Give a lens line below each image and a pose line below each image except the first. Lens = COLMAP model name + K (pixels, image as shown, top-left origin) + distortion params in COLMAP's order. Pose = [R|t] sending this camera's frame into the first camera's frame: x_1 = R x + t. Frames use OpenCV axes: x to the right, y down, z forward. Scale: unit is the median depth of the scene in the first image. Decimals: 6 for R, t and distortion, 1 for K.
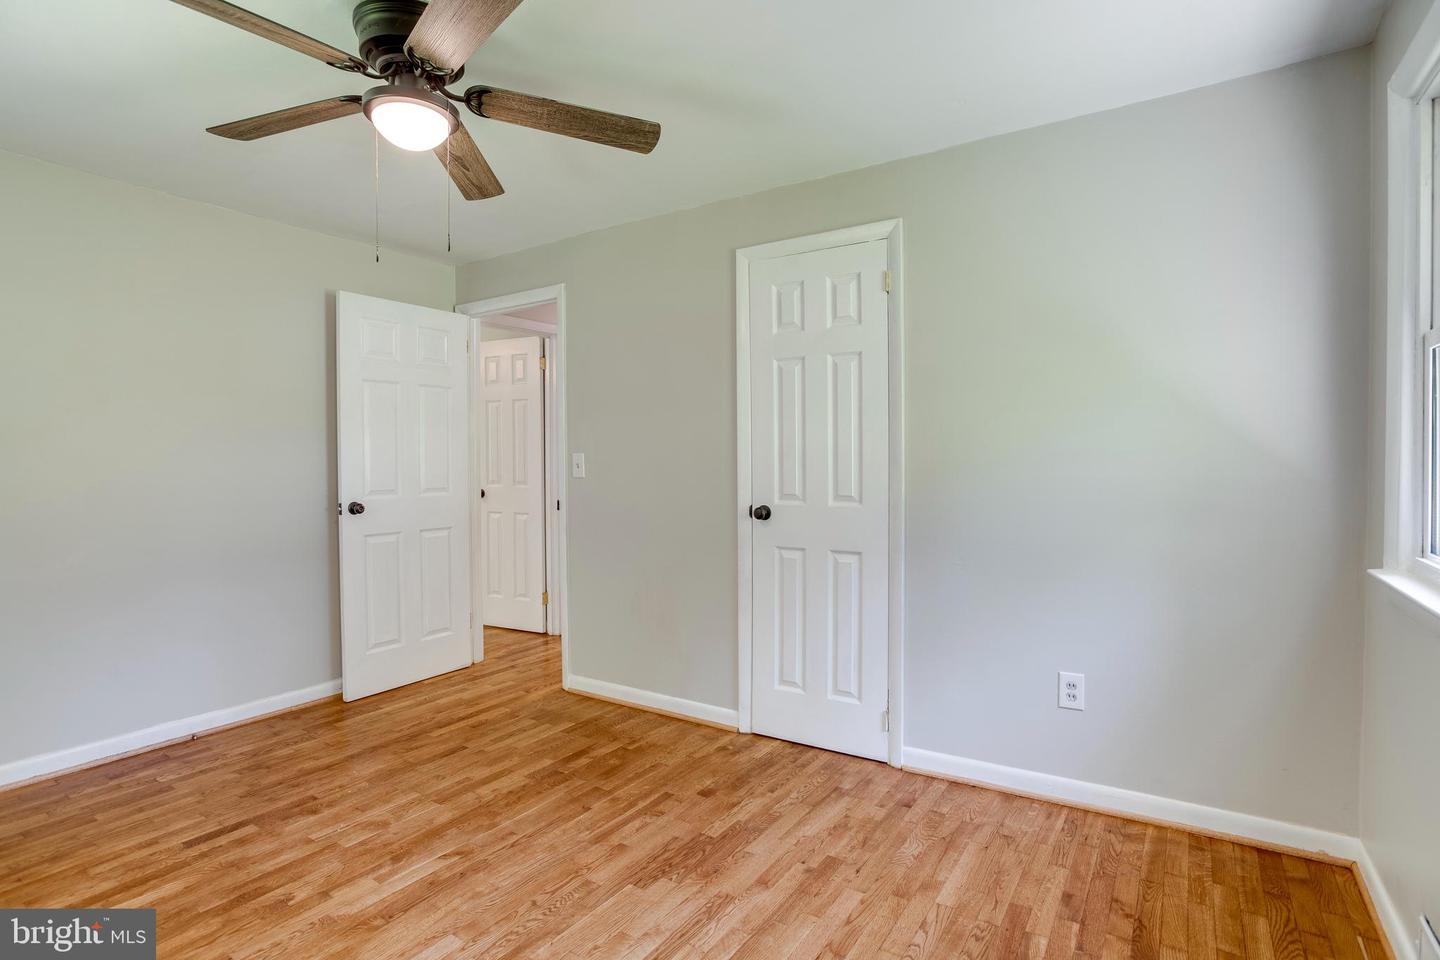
lens RADIAL K [[706.9, 0, 720.0], [0, 706.9, 480.0], [0, 0, 1]] dist [-0.060509, 0.029380]
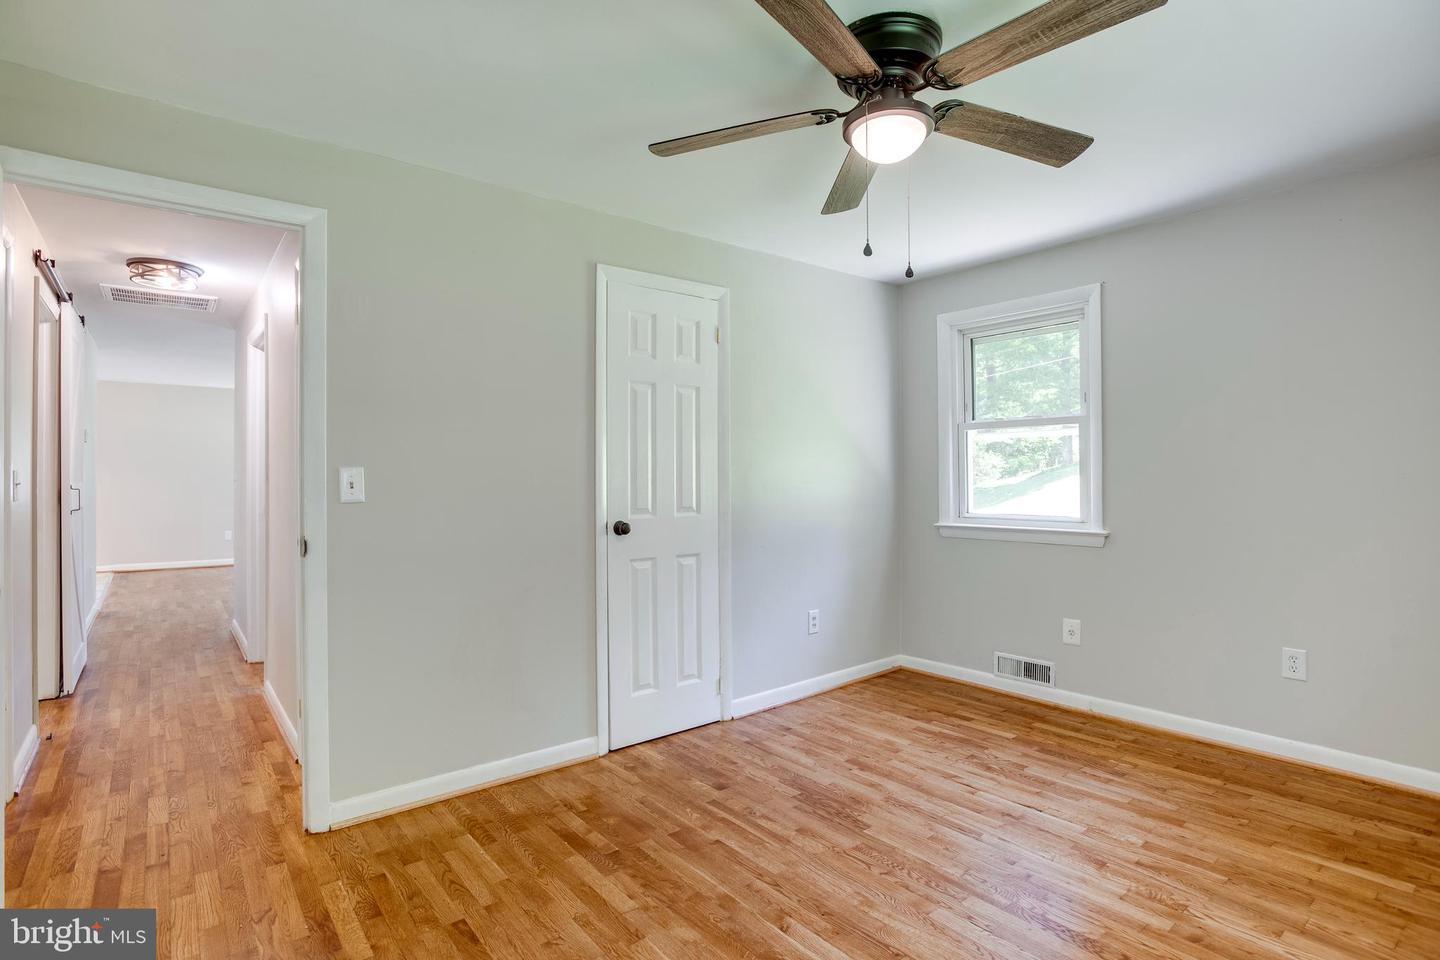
lens RADIAL K [[706.9, 0, 720.0], [0, 706.9, 480.0], [0, 0, 1]] dist [-0.060509, 0.029380]
pose [[0.317210, -0.001447, 0.948354, -0.970104], [0.029542, 0.999529, -0.008356, -0.012067], [-0.947895, 0.030666, 0.317103, 0.605537]]
